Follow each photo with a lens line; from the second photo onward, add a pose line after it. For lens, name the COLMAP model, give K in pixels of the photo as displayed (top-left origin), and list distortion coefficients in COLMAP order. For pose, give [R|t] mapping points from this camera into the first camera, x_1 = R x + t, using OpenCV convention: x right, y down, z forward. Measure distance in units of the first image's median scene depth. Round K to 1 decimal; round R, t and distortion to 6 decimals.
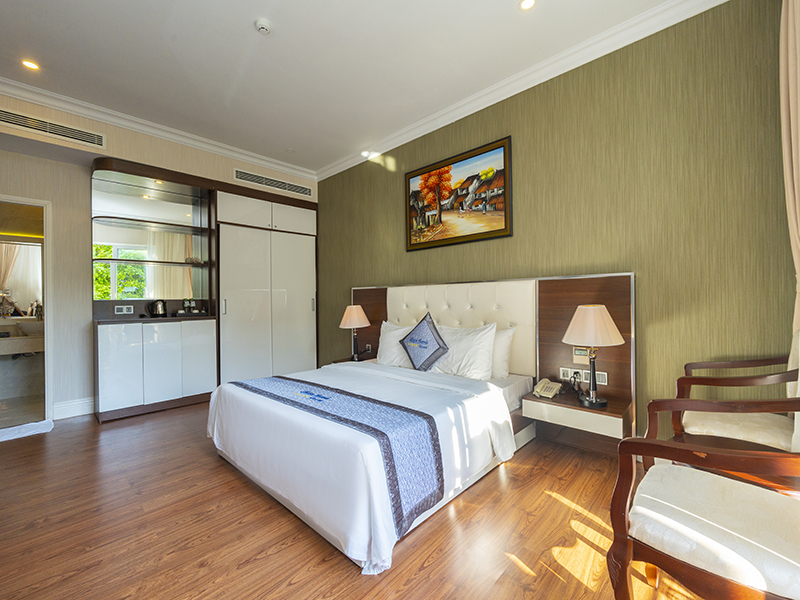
lens RADIAL K [[344.7, 0, 398.2], [0, 344.7, 300.1], [0, 0, 1]] dist [0.010991, -0.001799]
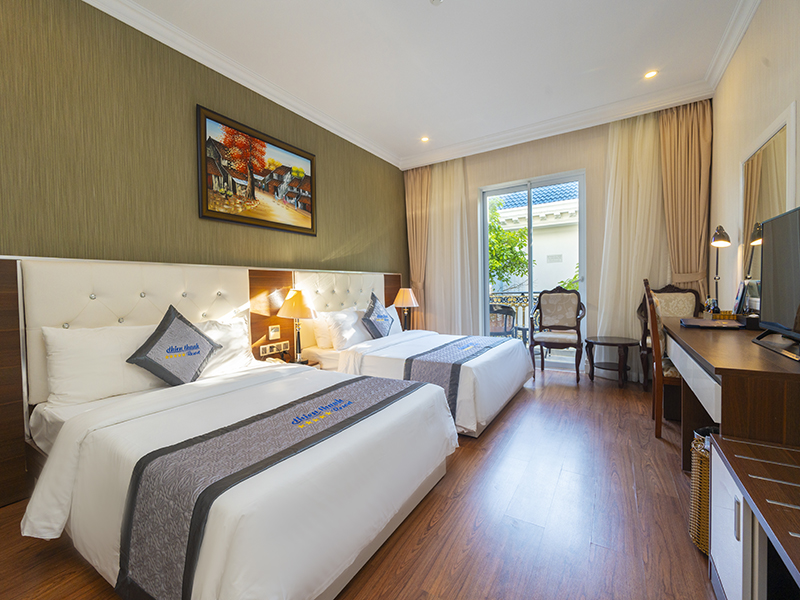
lens RADIAL K [[344.7, 0, 400.3], [0, 344.7, 298.7], [0, 0, 1]] dist [0.010991, -0.001799]
pose [[-0.154069, -0.017030, 0.987913, -0.837156], [0.011452, 0.999754, 0.019020, 0.017787], [-0.987994, 0.014244, -0.153836, 0.801009]]
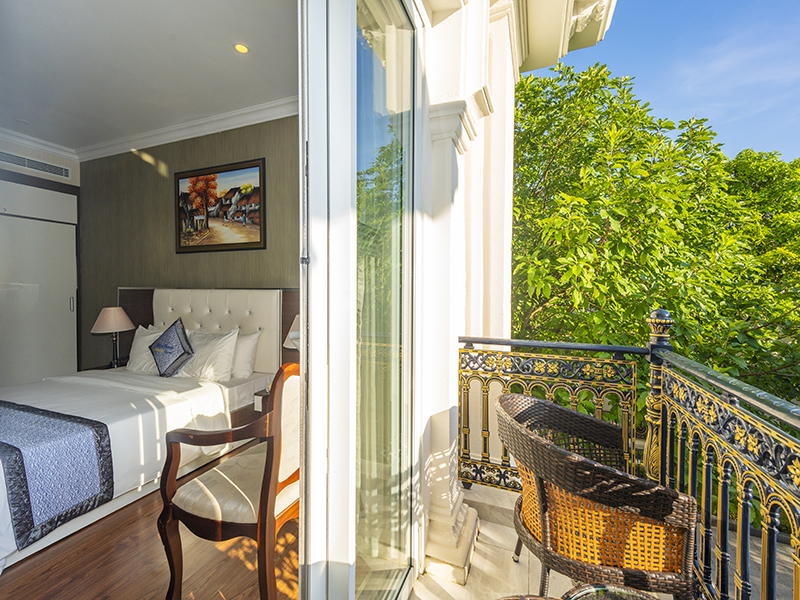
lens RADIAL K [[344.7, 0, 403.5], [0, 344.7, 297.5], [0, 0, 1]] dist [0.010991, -0.001799]
pose [[0.926318, 0.012214, 0.376545, 0.288831], [-0.019421, 0.999694, 0.015348, -0.049043], [-0.376243, -0.021530, 0.926271, -0.178786]]
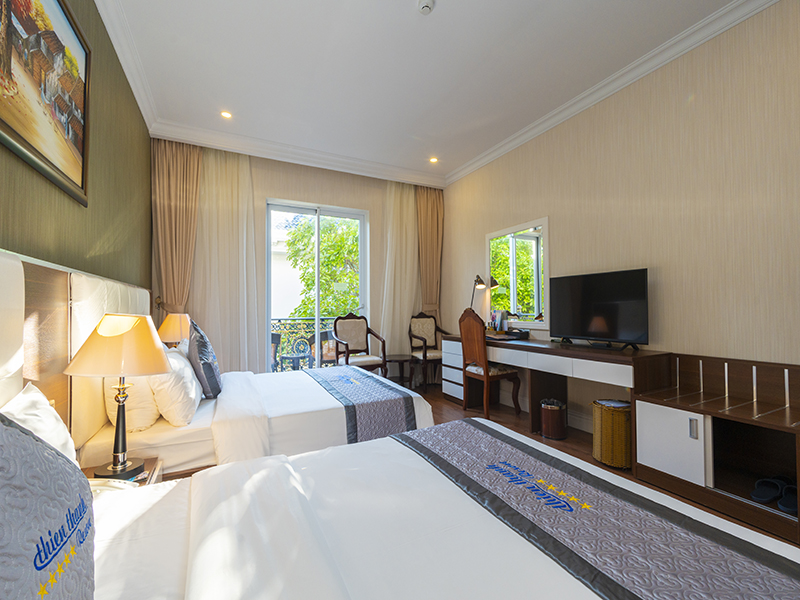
lens RADIAL K [[344.7, 0, 399.7], [0, 344.7, 306.2], [0, 0, 1]] dist [0.010991, -0.001799]
pose [[-0.924440, 0.021303, 0.380733, -0.360734], [0.013181, 0.999627, -0.023928, 0.012109], [-0.381100, -0.017101, -0.924376, 1.210706]]
